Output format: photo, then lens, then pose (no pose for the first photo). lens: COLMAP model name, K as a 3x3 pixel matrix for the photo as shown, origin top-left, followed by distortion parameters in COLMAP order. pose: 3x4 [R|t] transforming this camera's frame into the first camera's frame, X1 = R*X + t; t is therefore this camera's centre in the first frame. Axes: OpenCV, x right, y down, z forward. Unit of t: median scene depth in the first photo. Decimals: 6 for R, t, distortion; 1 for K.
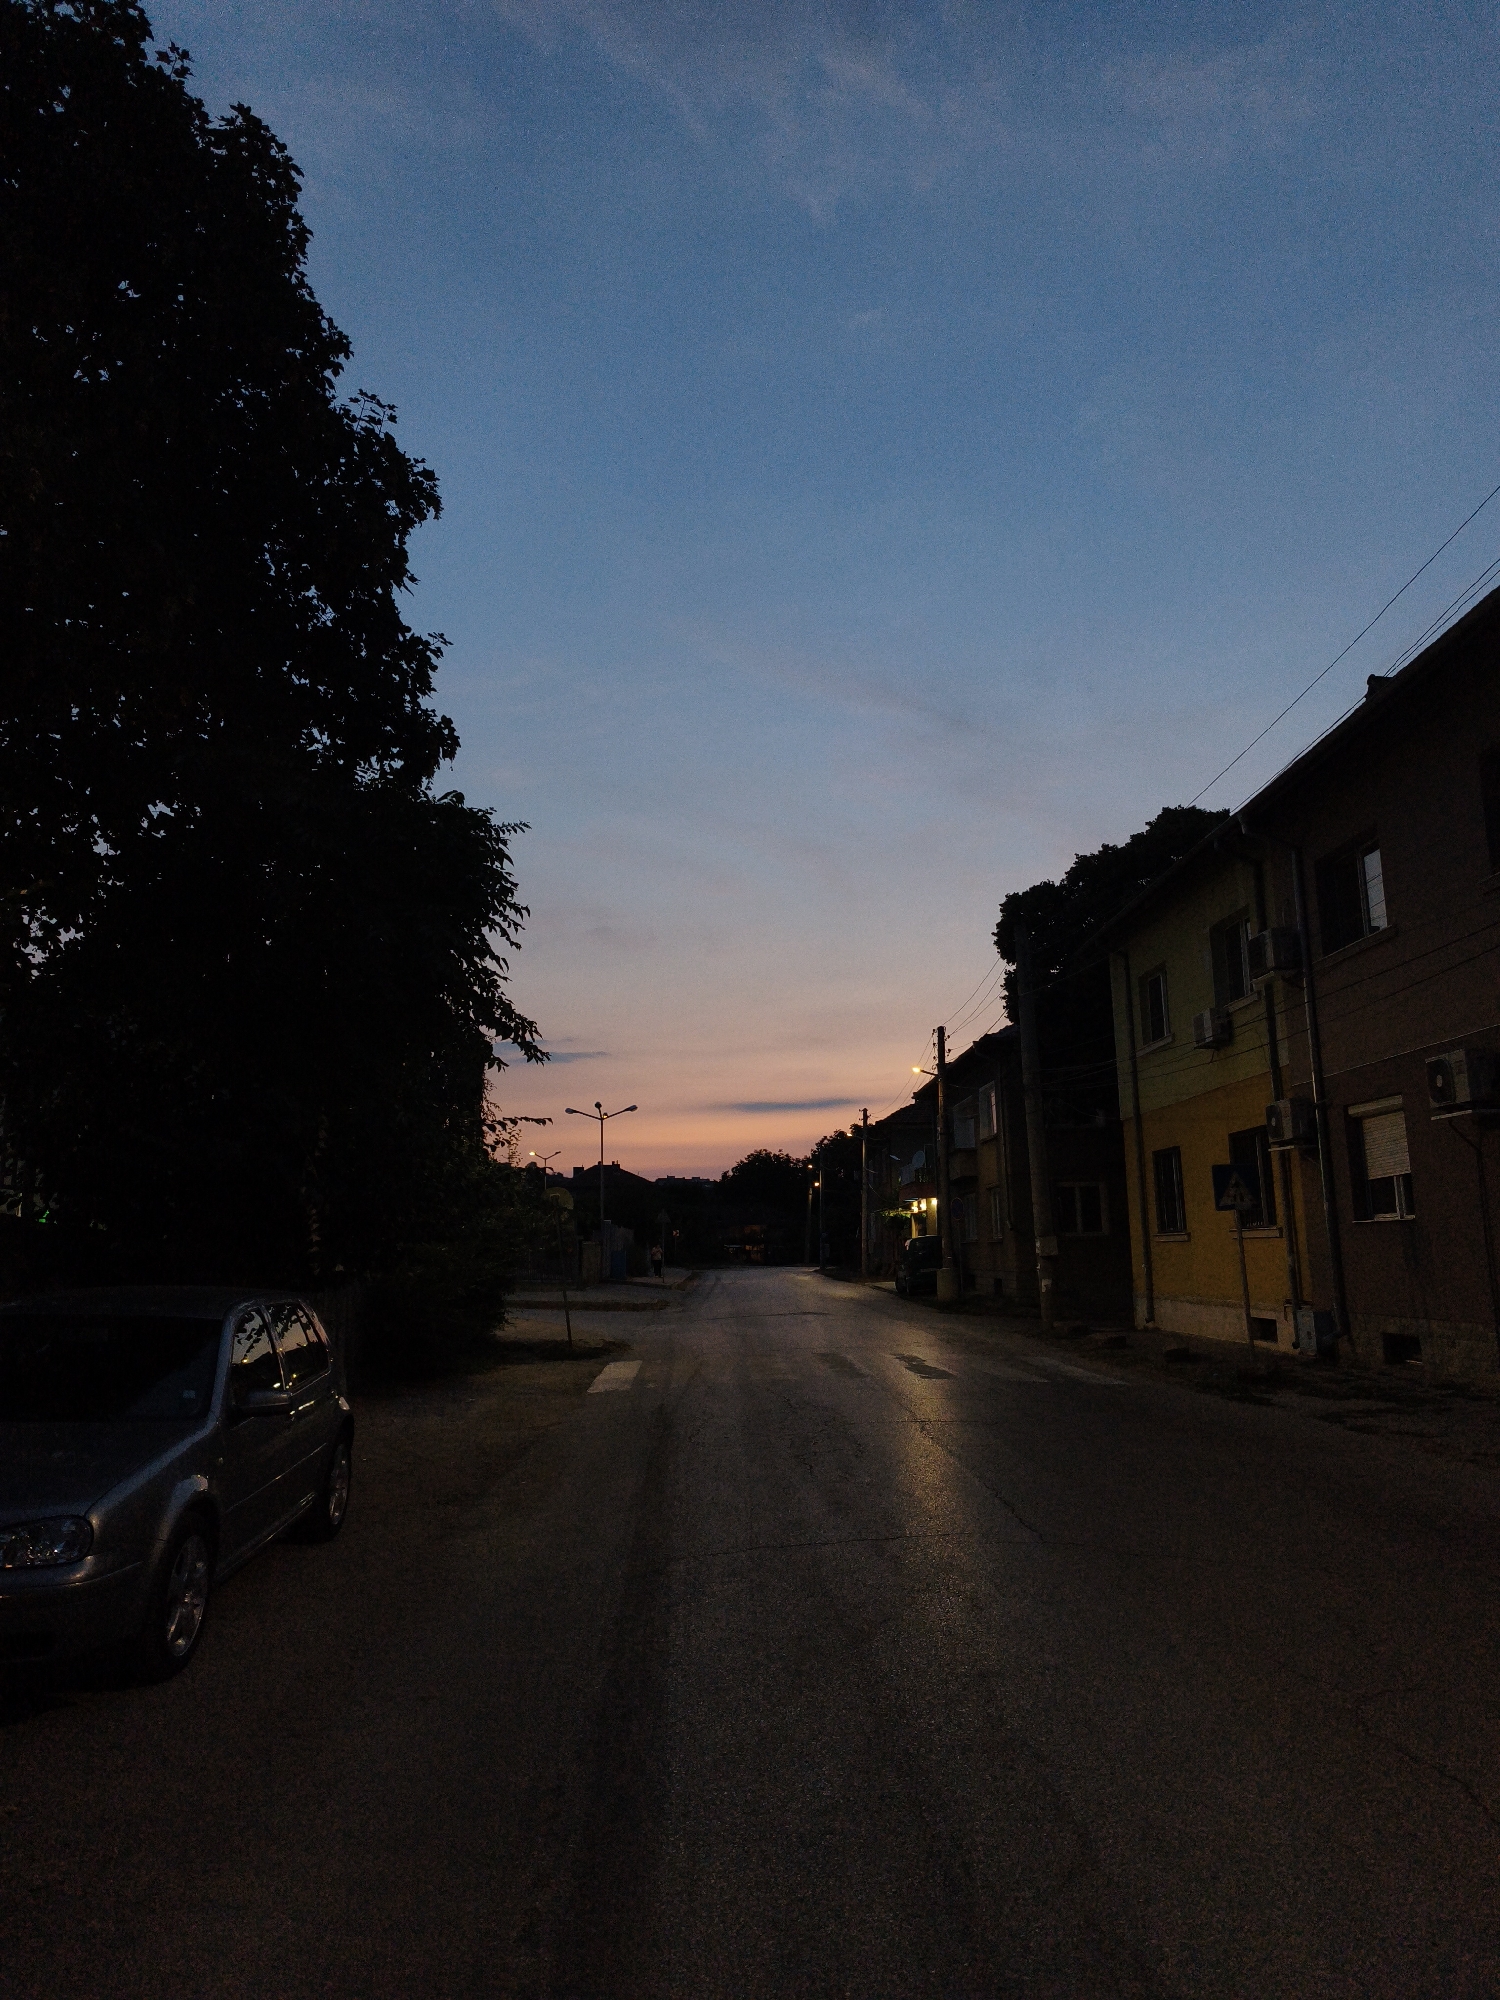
lens RADIAL K [[1428.9, 0, 750.0], [0, 1428.9, 1000.0], [0, 0, 1]] dist [0.003444, -0.001442]
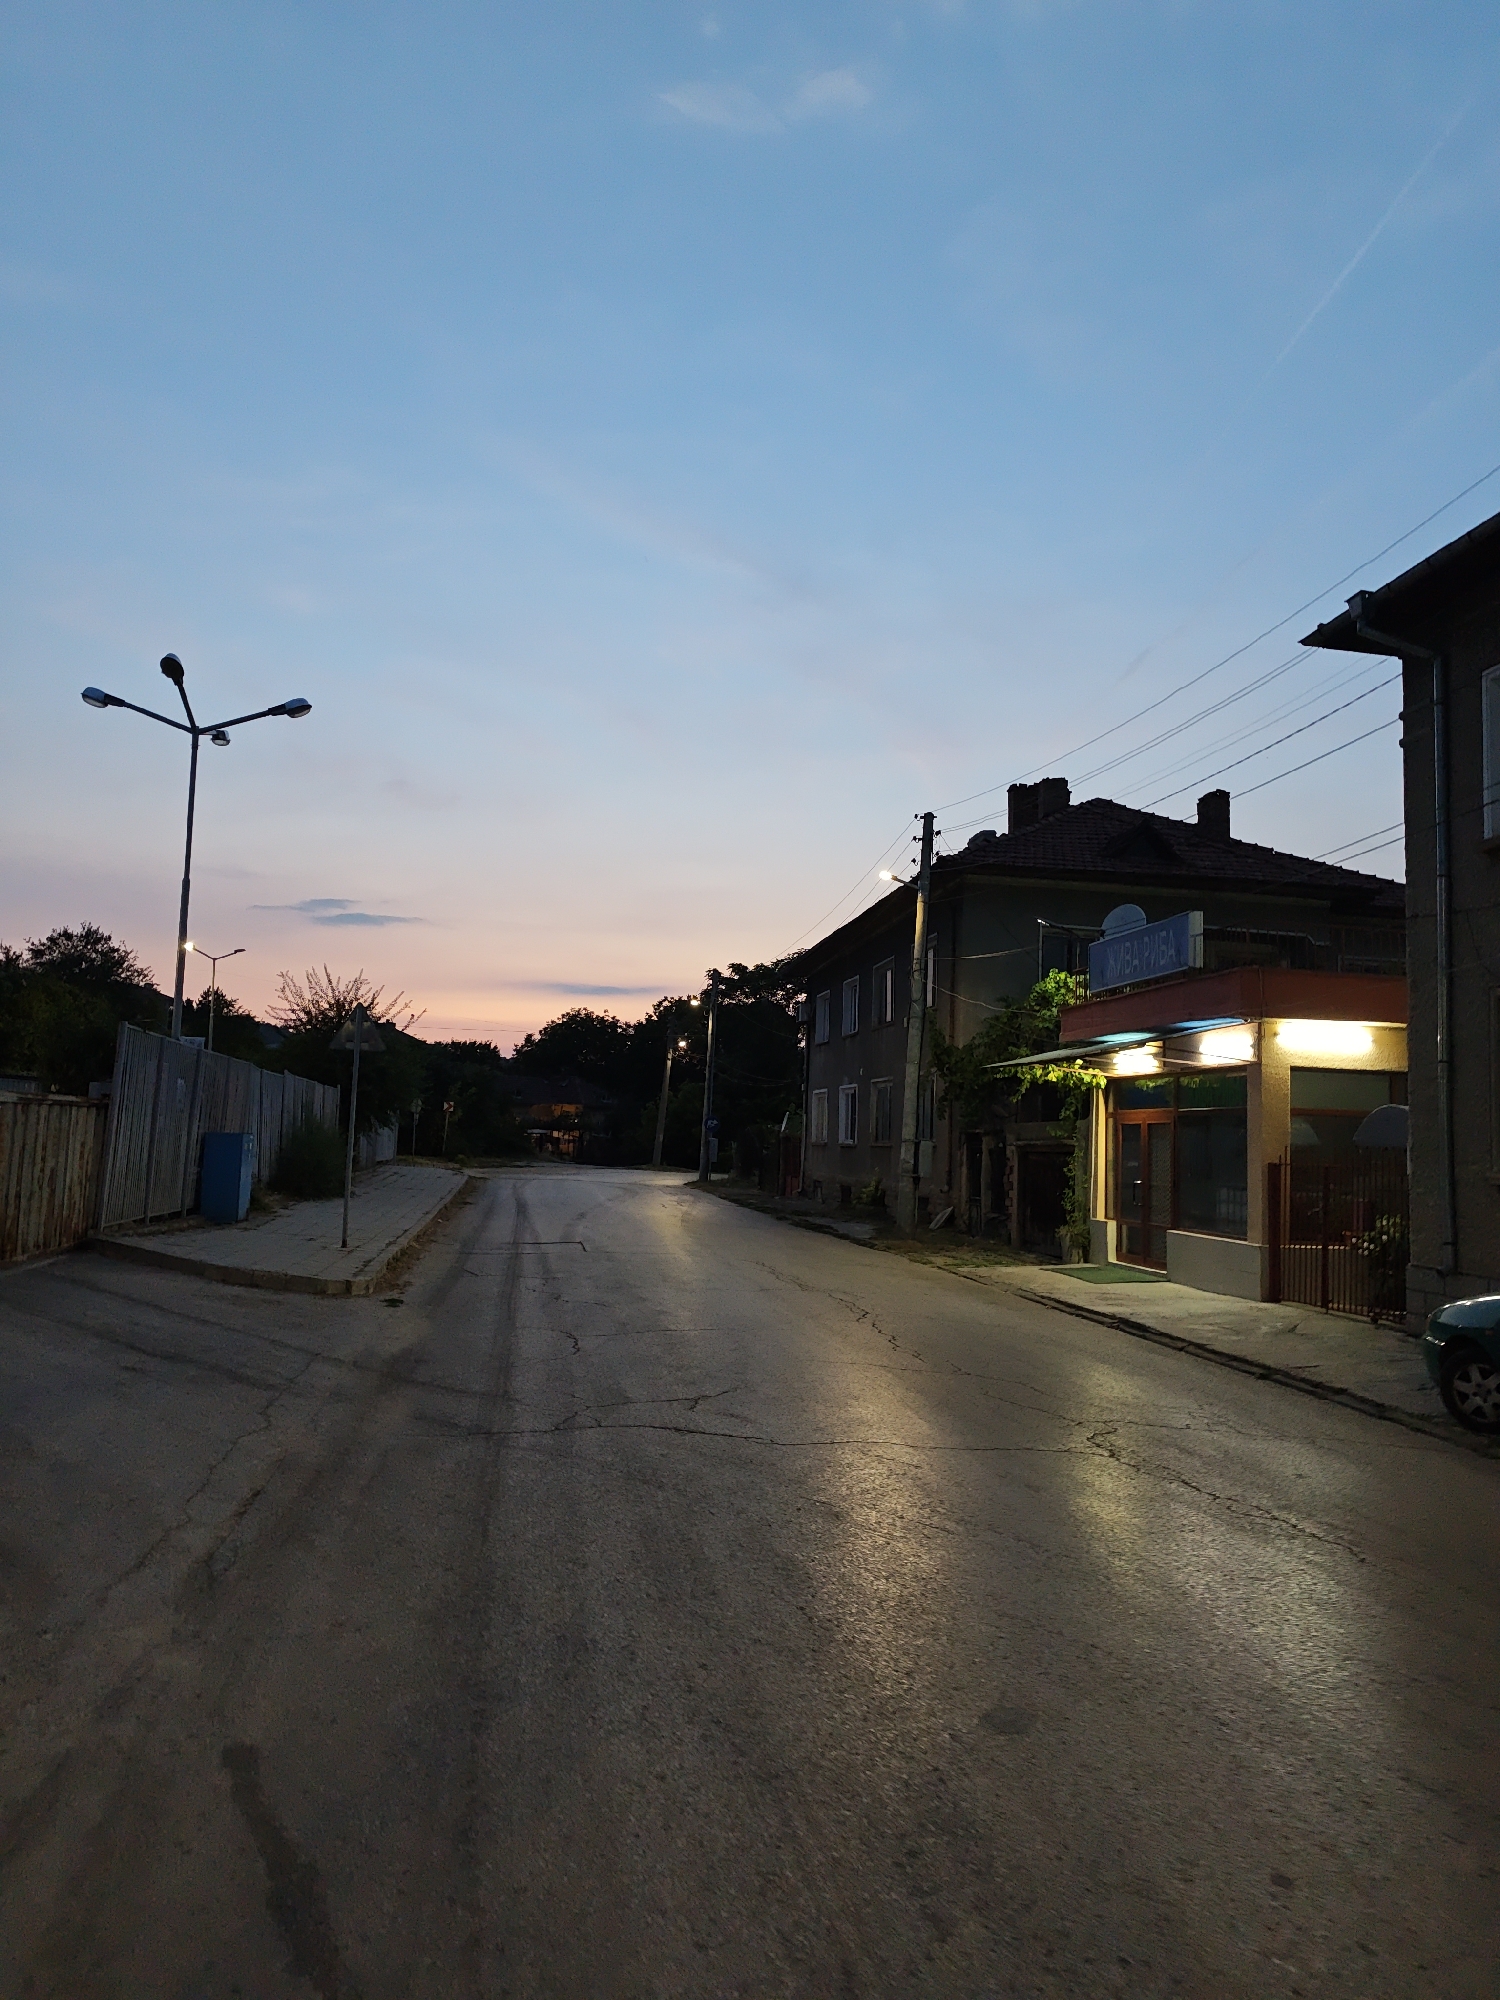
lens RADIAL K [[1411.7, 0, 750.0], [0, 1411.7, 1000.0], [0, 0, 1]] dist [0.062675, -0.001005]
pose [[0.987873, 0.071085, 0.138037, -0.029242], [-0.081131, 0.994342, 0.068563, 0.165476], [-0.132383, -0.078931, 0.988051, 0.974566]]
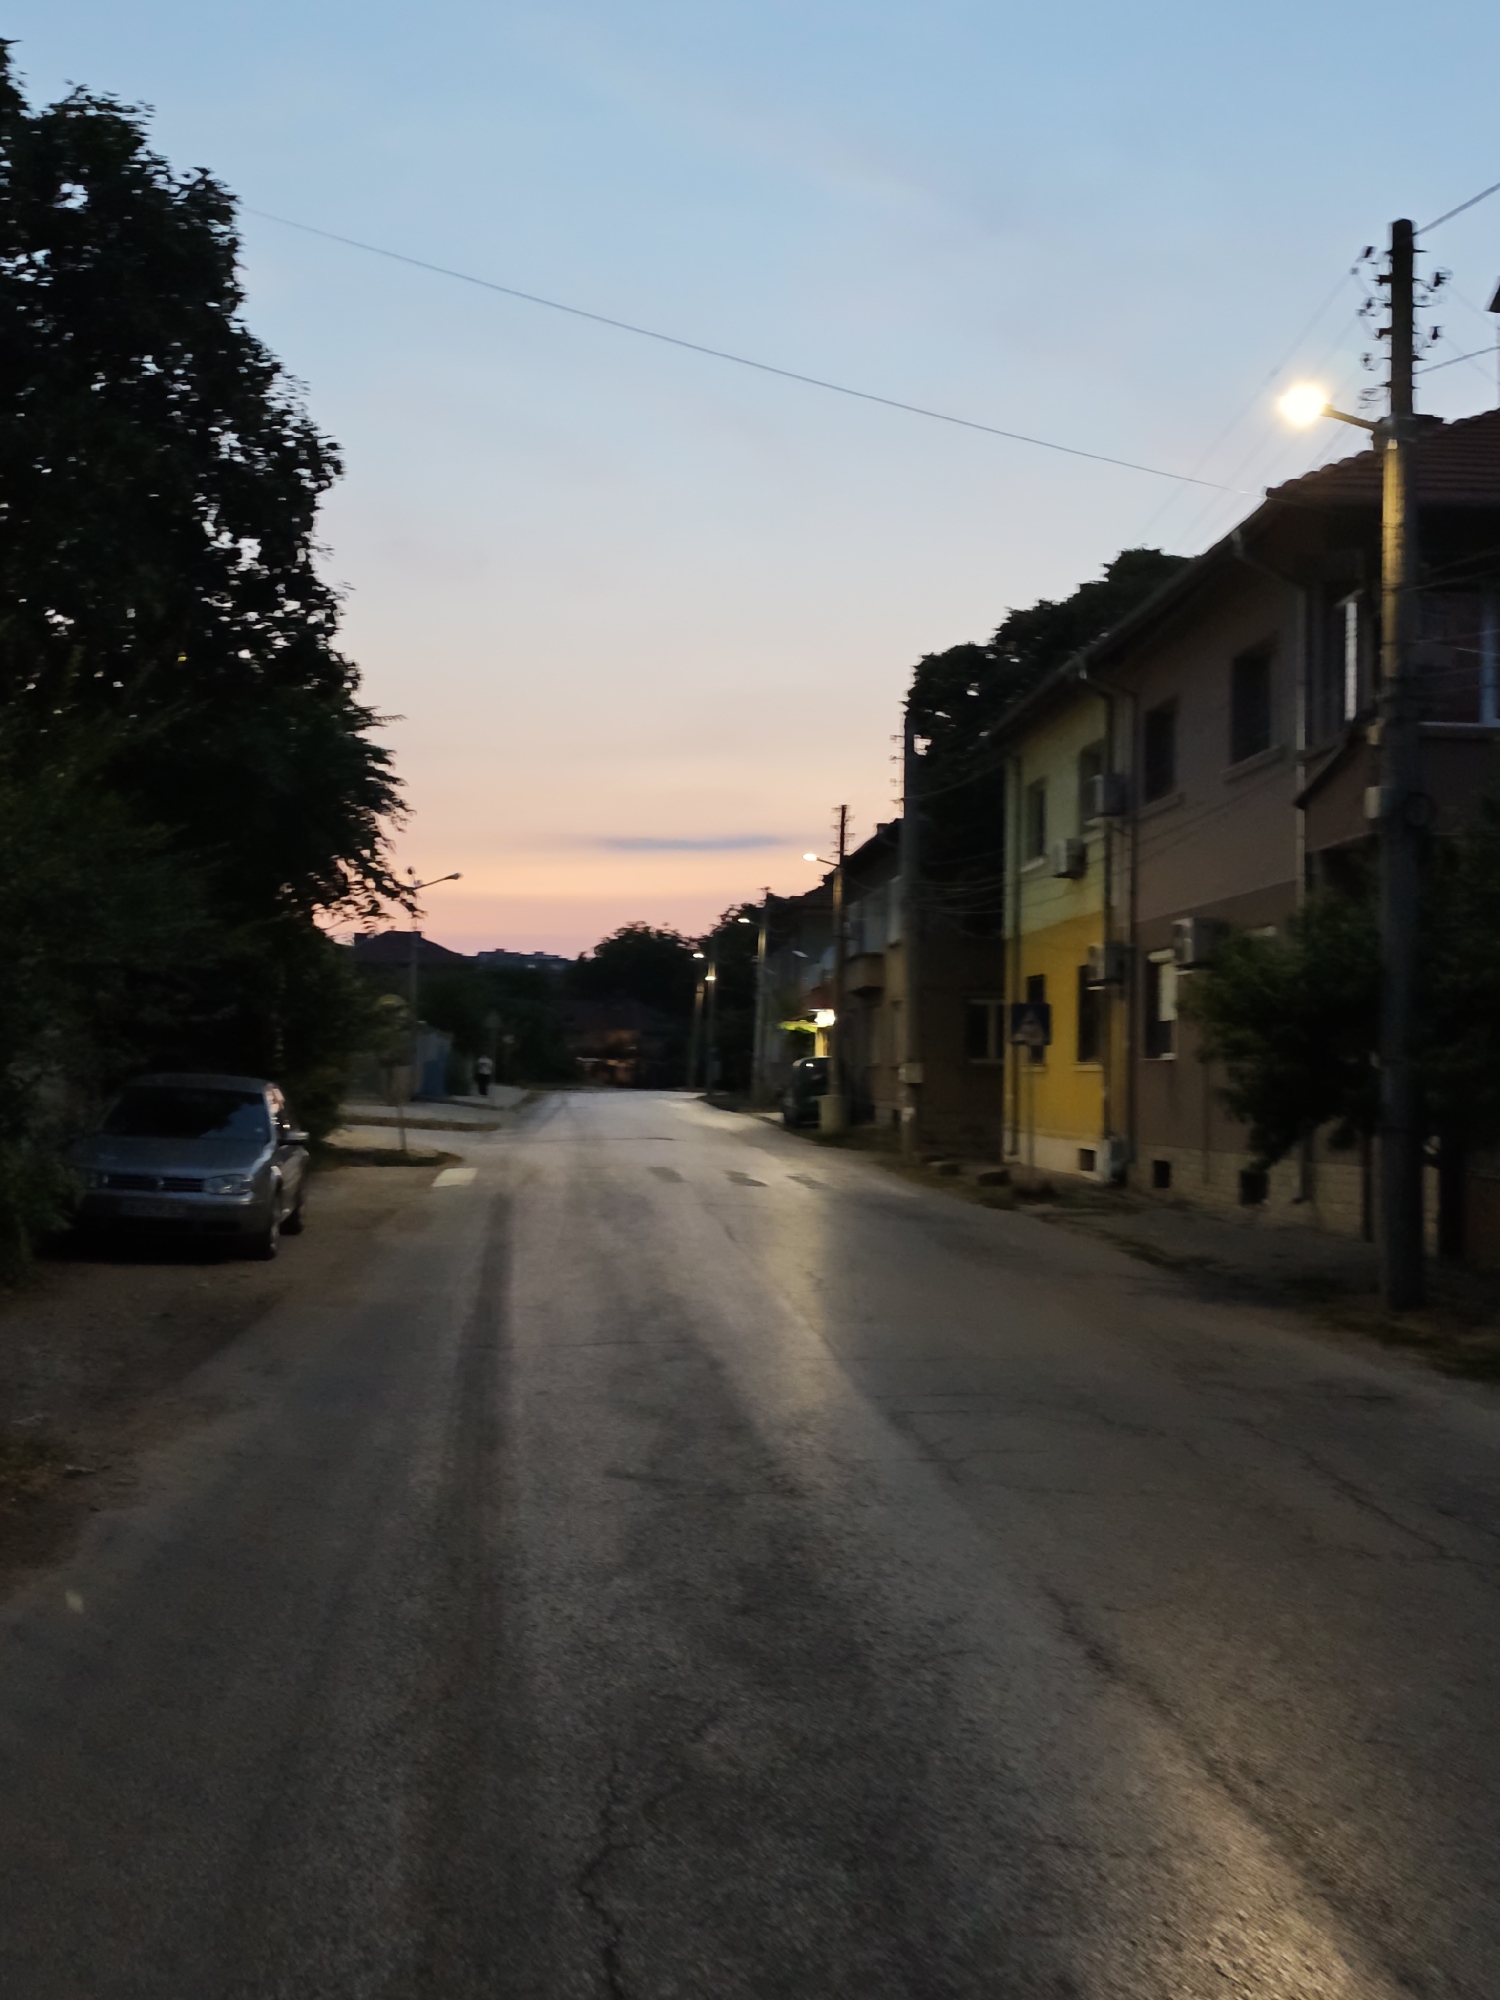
lens RADIAL K [[2272.4, 0, 750.0], [0, 2272.4, 1000.0], [0, 0, 1]] dist [0.179391, -0.000474]
pose [[0.997839, 0.035903, 0.055027, 0.013110], [-0.043383, 0.989003, 0.141391, -0.055620], [-0.049345, -0.143473, 0.988423, -0.316362]]
